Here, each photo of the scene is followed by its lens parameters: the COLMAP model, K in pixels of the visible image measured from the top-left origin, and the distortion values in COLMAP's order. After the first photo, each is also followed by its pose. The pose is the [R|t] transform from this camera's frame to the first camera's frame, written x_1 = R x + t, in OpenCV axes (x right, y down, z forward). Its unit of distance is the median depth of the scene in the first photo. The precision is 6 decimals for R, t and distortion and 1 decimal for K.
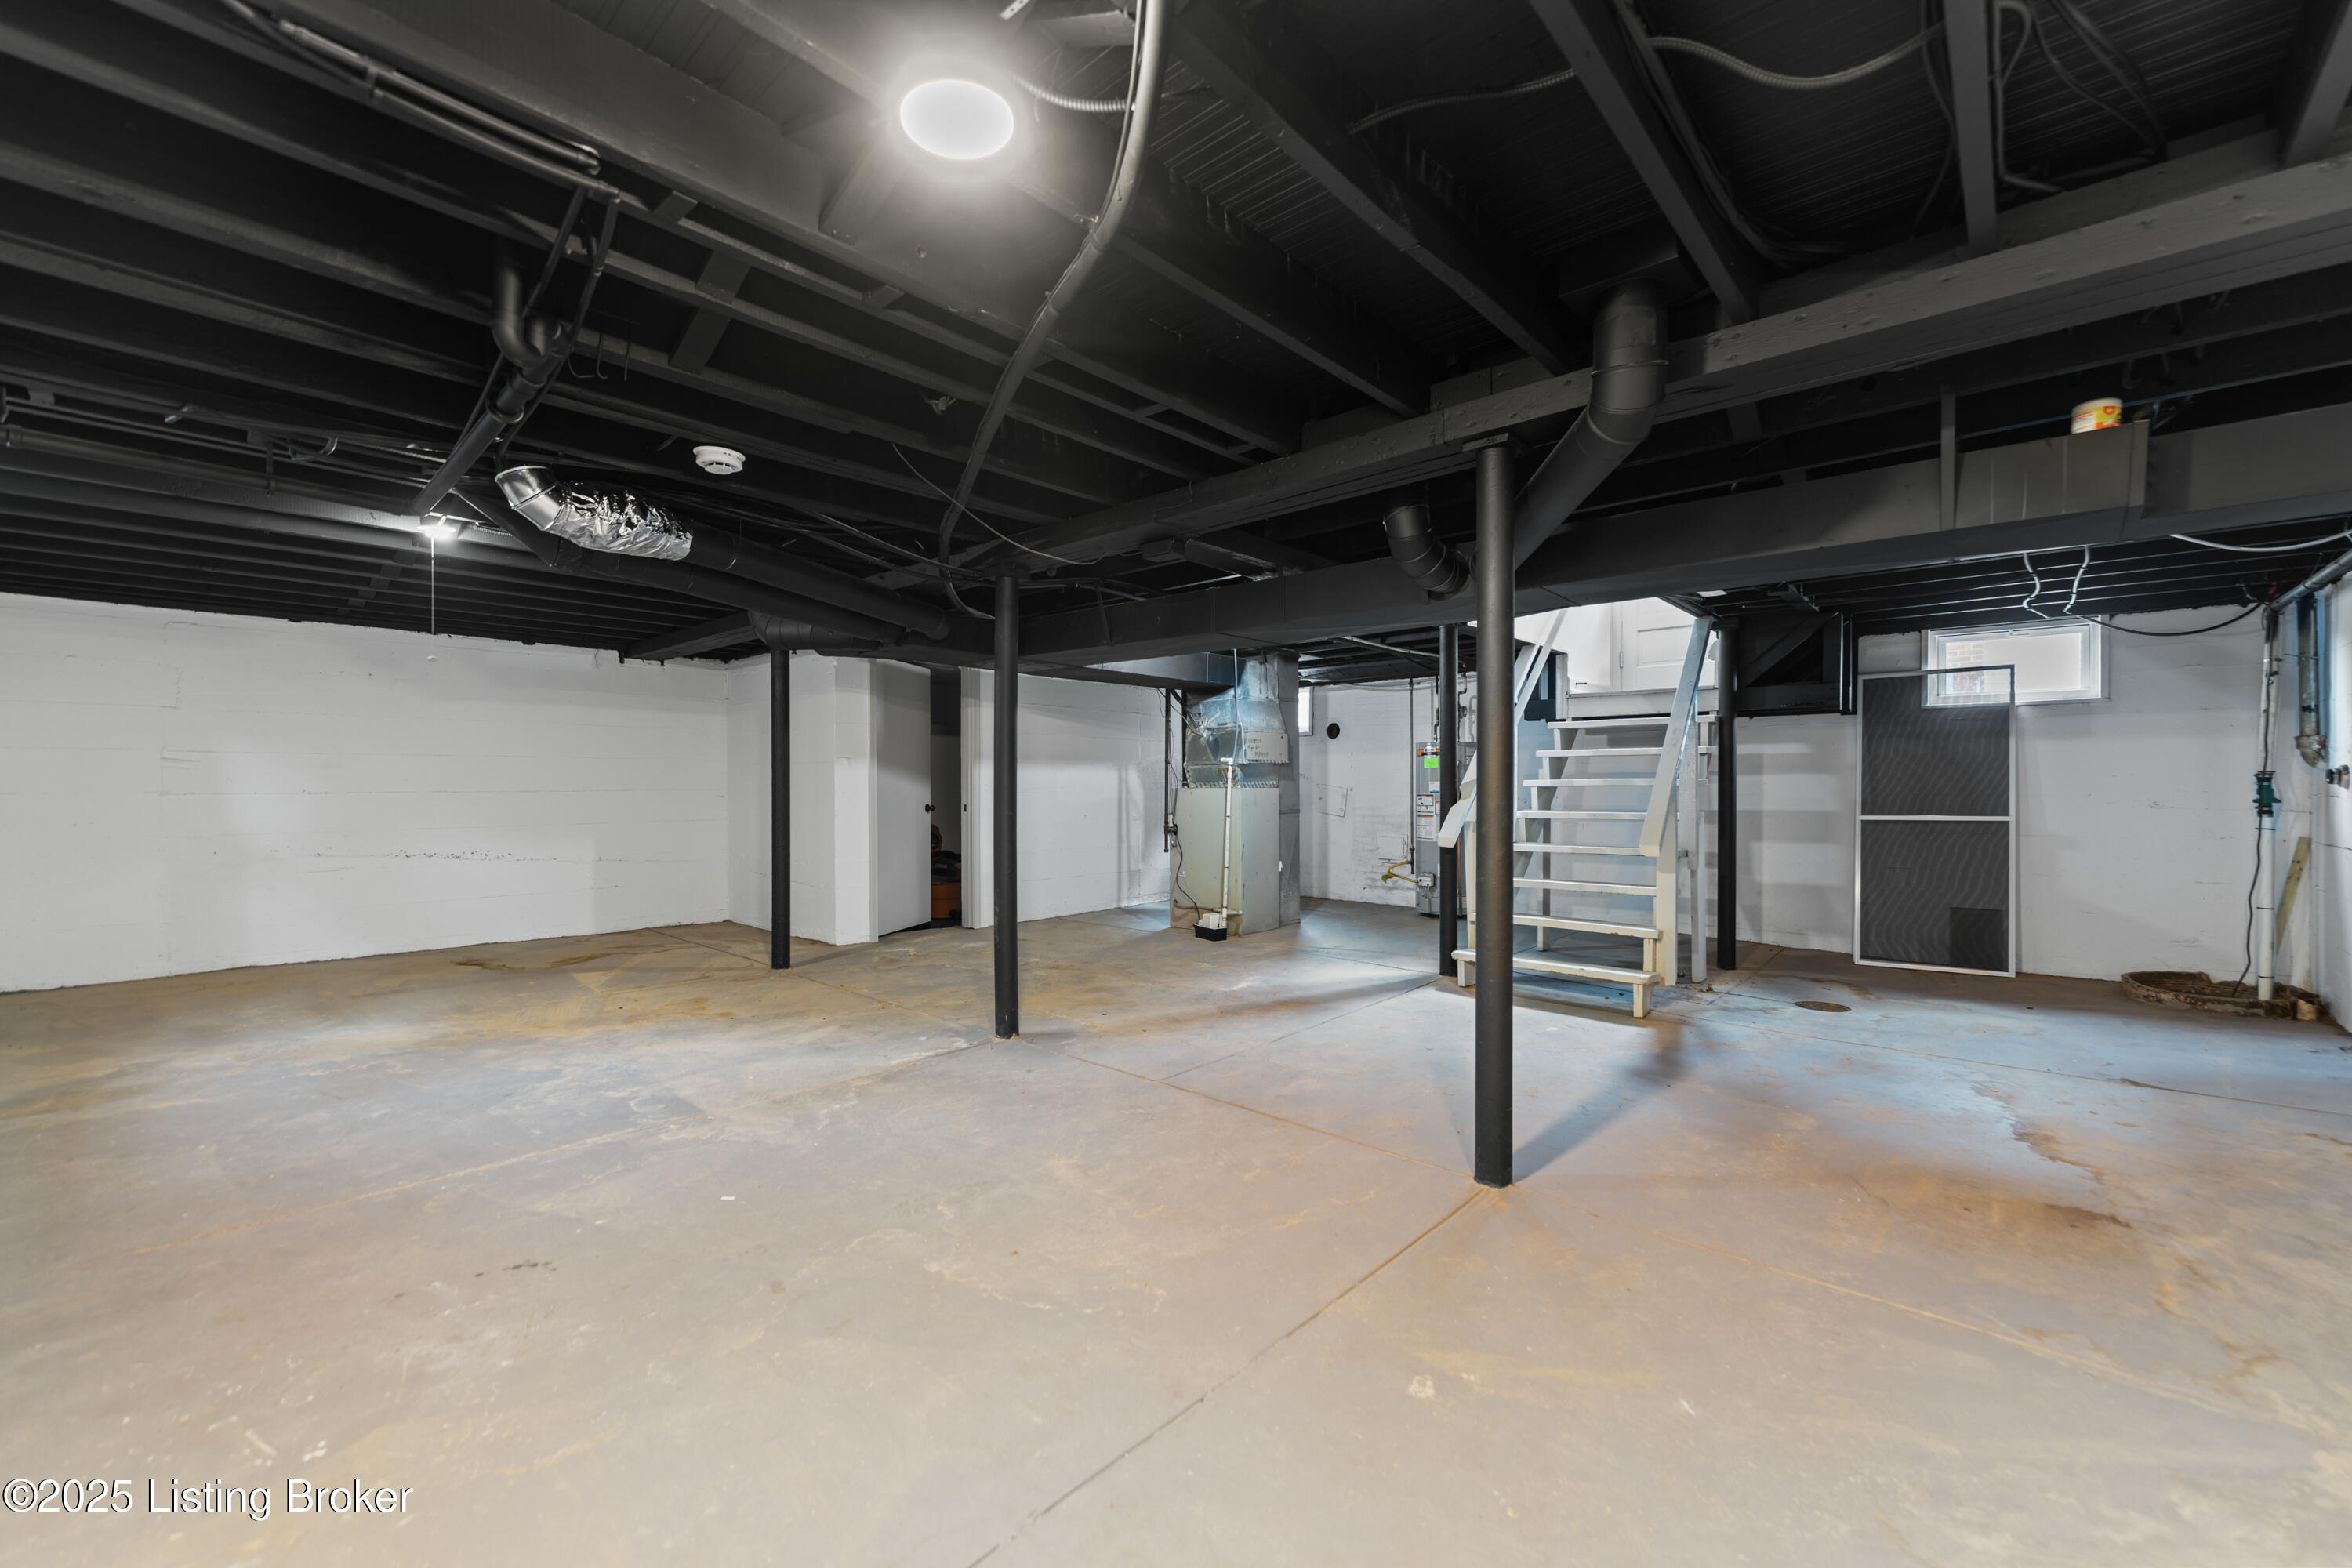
lens RADIAL K [[933.0, 0, 1184.4], [0, 933.0, 783.8], [0, 0, 1]] dist [0.000352, 0.001369]
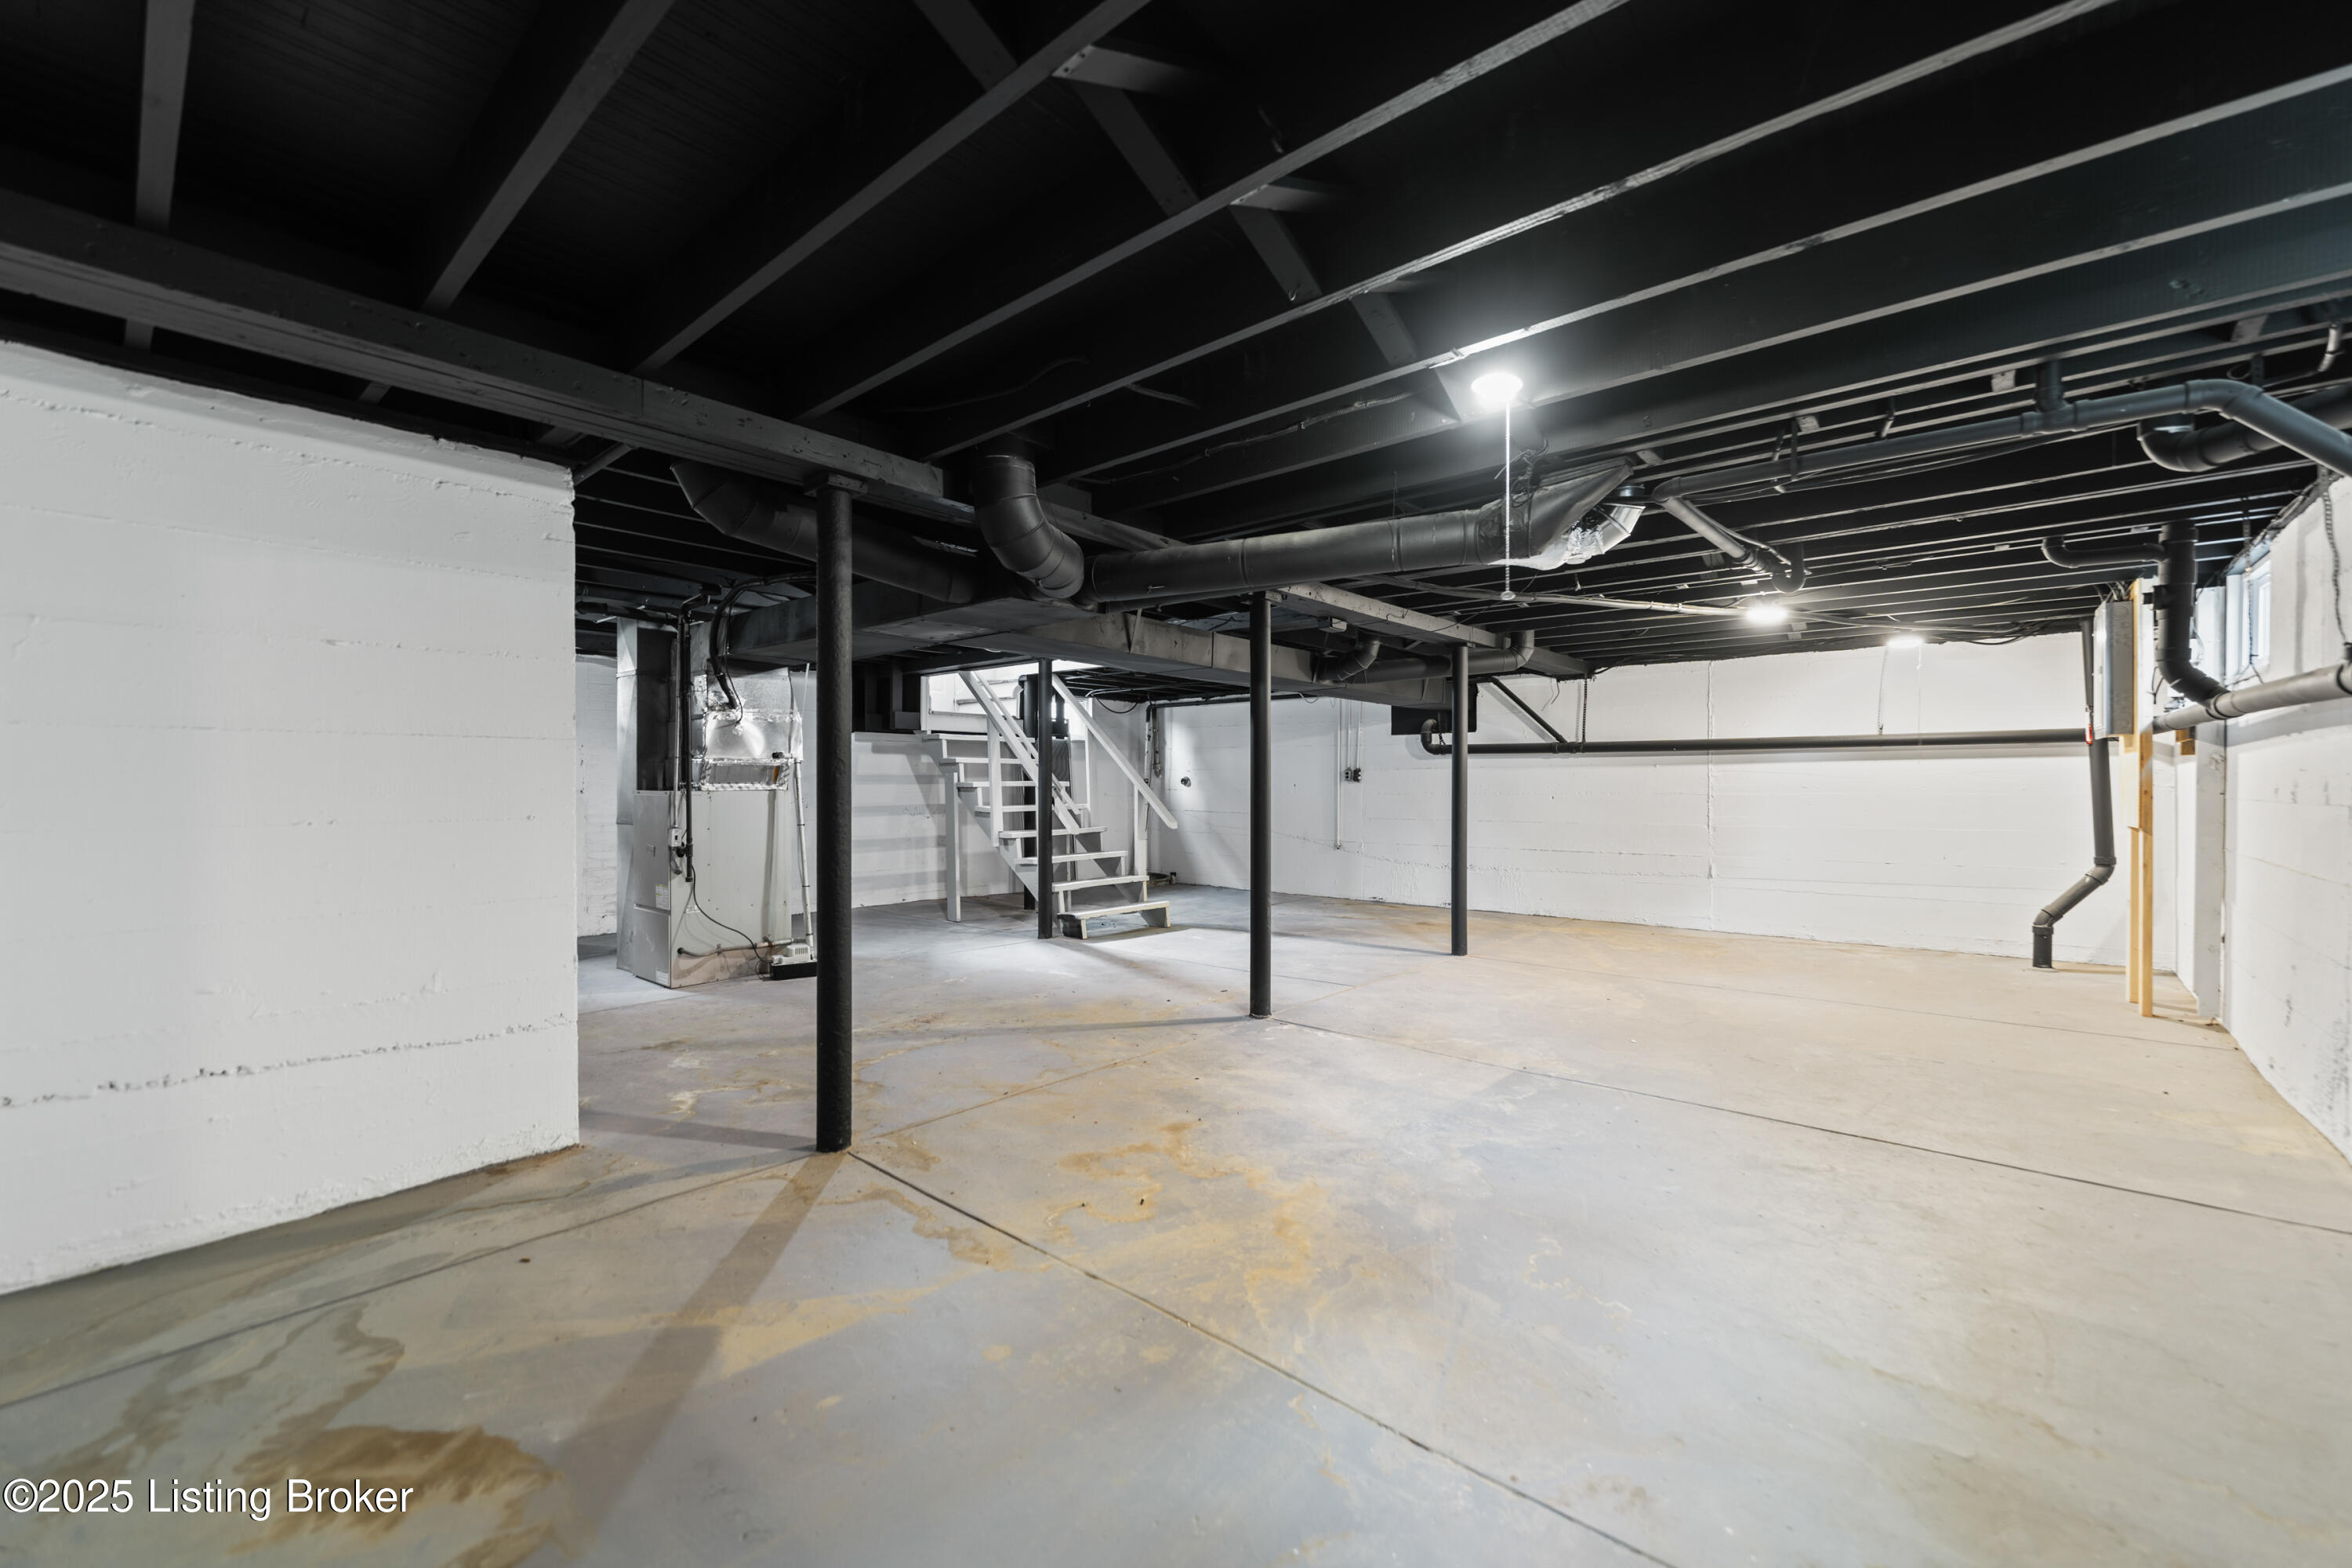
lens RADIAL K [[933.0, 0, 1185.2], [0, 933.0, 786.6], [0, 0, 1]] dist [0.000352, 0.001369]
pose [[-0.012413, -0.004777, 0.999912, -1.402685], [0.001000, 0.999988, 0.004790, -0.005407], [-0.999922, 0.001059, -0.012408, 1.200716]]
